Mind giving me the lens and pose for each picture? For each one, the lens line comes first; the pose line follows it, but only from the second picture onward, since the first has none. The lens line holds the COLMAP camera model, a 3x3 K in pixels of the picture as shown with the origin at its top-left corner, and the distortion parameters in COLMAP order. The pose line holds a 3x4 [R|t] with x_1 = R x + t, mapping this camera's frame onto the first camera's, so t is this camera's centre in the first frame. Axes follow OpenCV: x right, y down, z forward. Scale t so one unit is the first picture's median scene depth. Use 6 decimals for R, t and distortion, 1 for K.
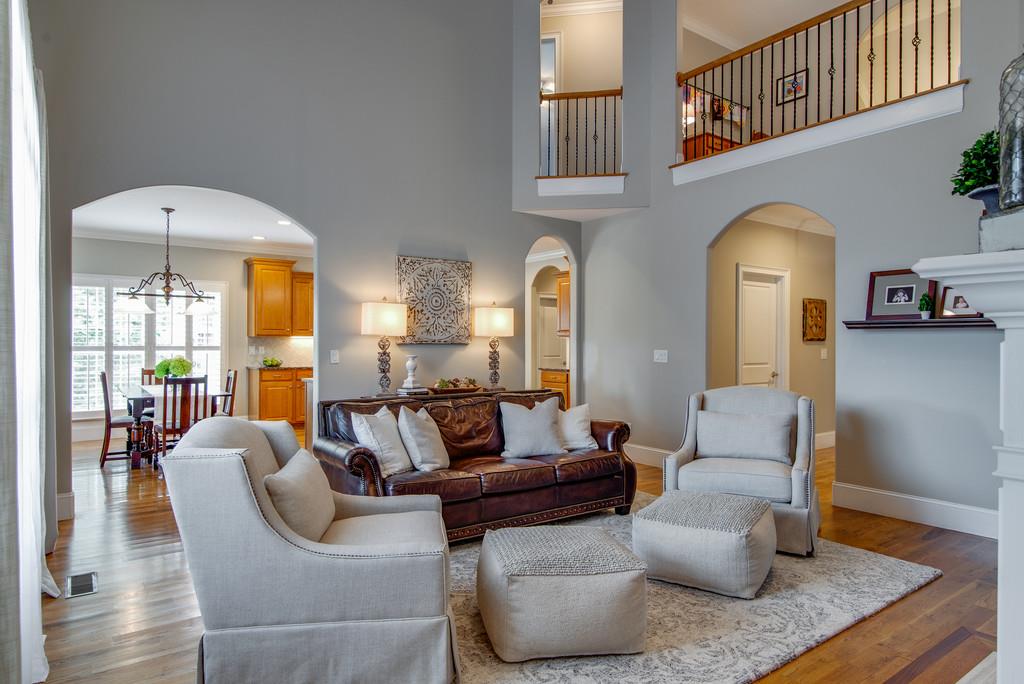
lens RADIAL K [[654.5, 0, 515.0], [0, 654.5, 342.3], [0, 0, 1]] dist [0.004569, -0.000065]
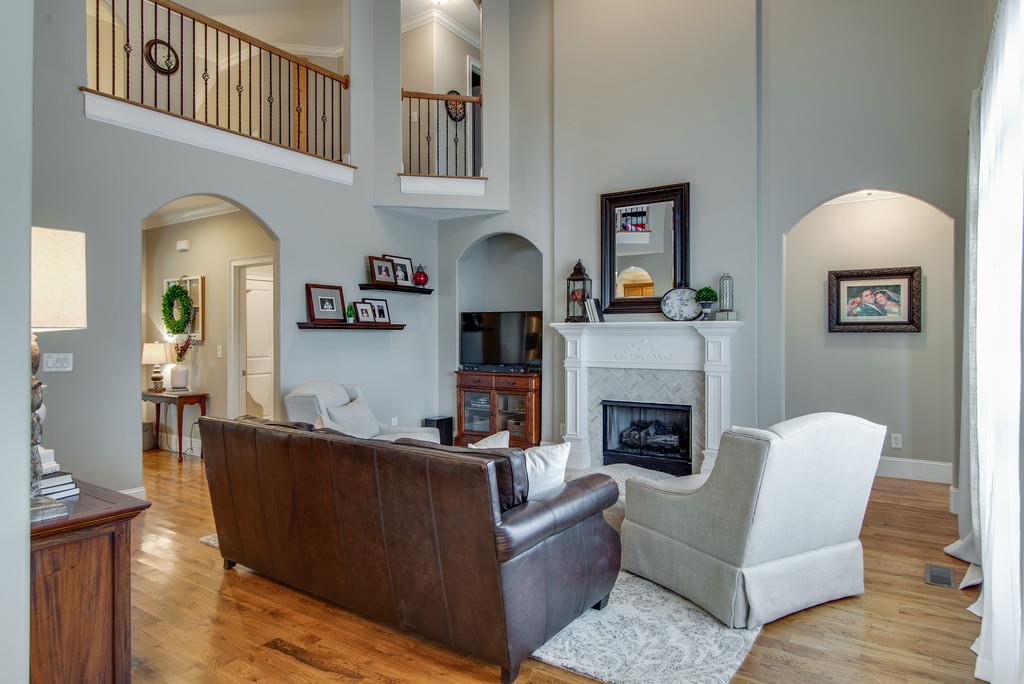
lens RADIAL K [[654.5, 0, 511.6], [0, 654.5, 337.6], [0, 0, 1]] dist [0.004569, -0.000065]
pose [[-0.309763, -0.016895, 0.950664, -0.795065], [-0.005961, 0.999857, 0.015827, -0.026083], [-0.950795, -0.000764, -0.309820, 1.038353]]
